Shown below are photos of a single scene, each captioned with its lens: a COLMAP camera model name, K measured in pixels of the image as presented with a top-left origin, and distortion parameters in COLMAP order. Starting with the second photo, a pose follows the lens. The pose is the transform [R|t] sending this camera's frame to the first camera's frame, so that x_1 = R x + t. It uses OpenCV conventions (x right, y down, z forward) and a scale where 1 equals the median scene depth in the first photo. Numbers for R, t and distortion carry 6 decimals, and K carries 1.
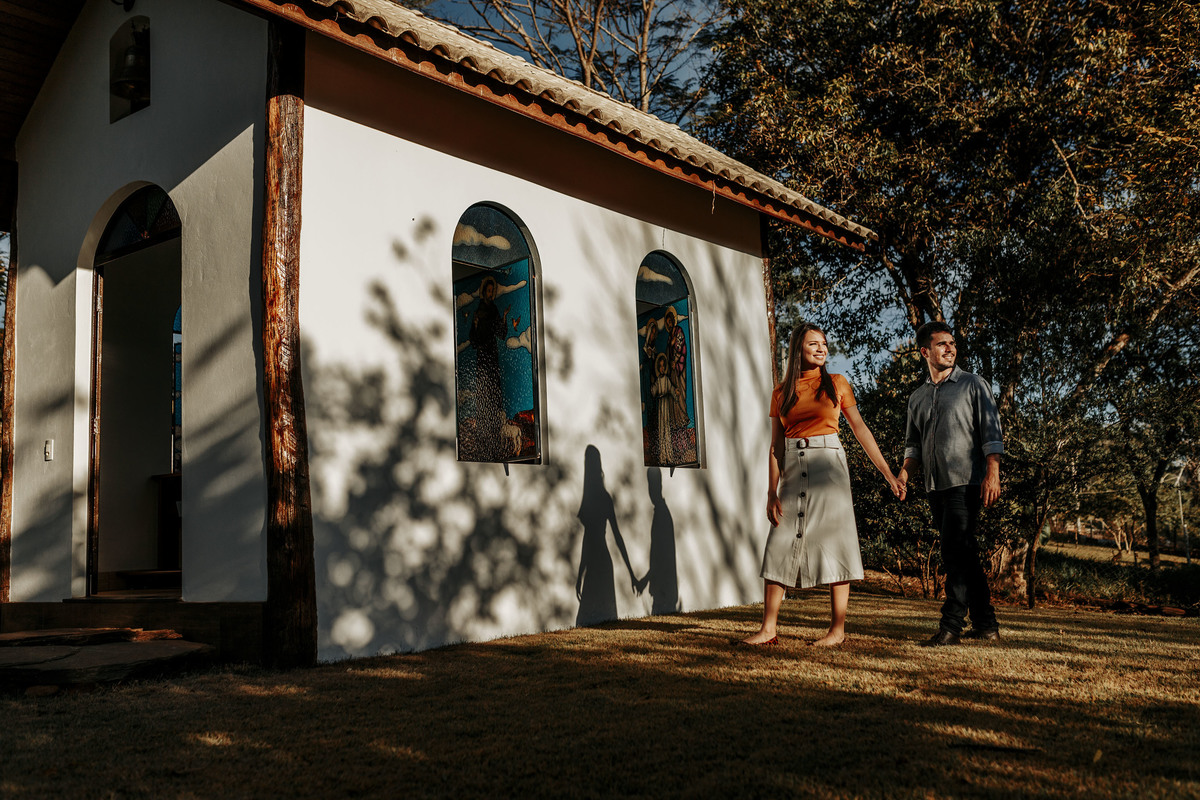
lens RADIAL K [[1178.2, 0, 602.9], [0, 1178.2, 394.7], [0, 0, 1]] dist [0.002280, 0.000000]
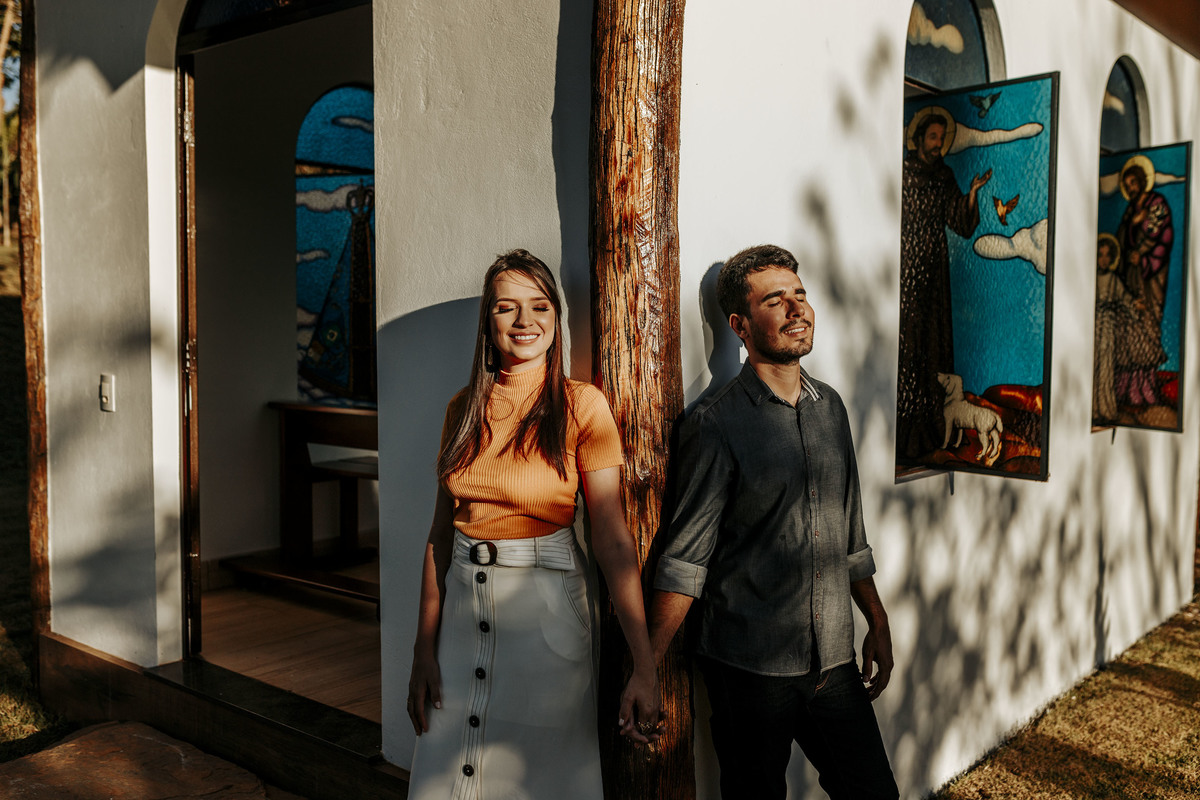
lens RADIAL K [[1178.2, 0, 597.9], [0, 1178.2, 405.7], [0, 0, 1]] dist [0.002280, 0.000000]
pose [[0.998364, 0.048415, -0.030415, -0.226838], [-0.041571, 0.979878, 0.195219, -0.068560], [0.039255, -0.193635, 0.980288, 0.473908]]
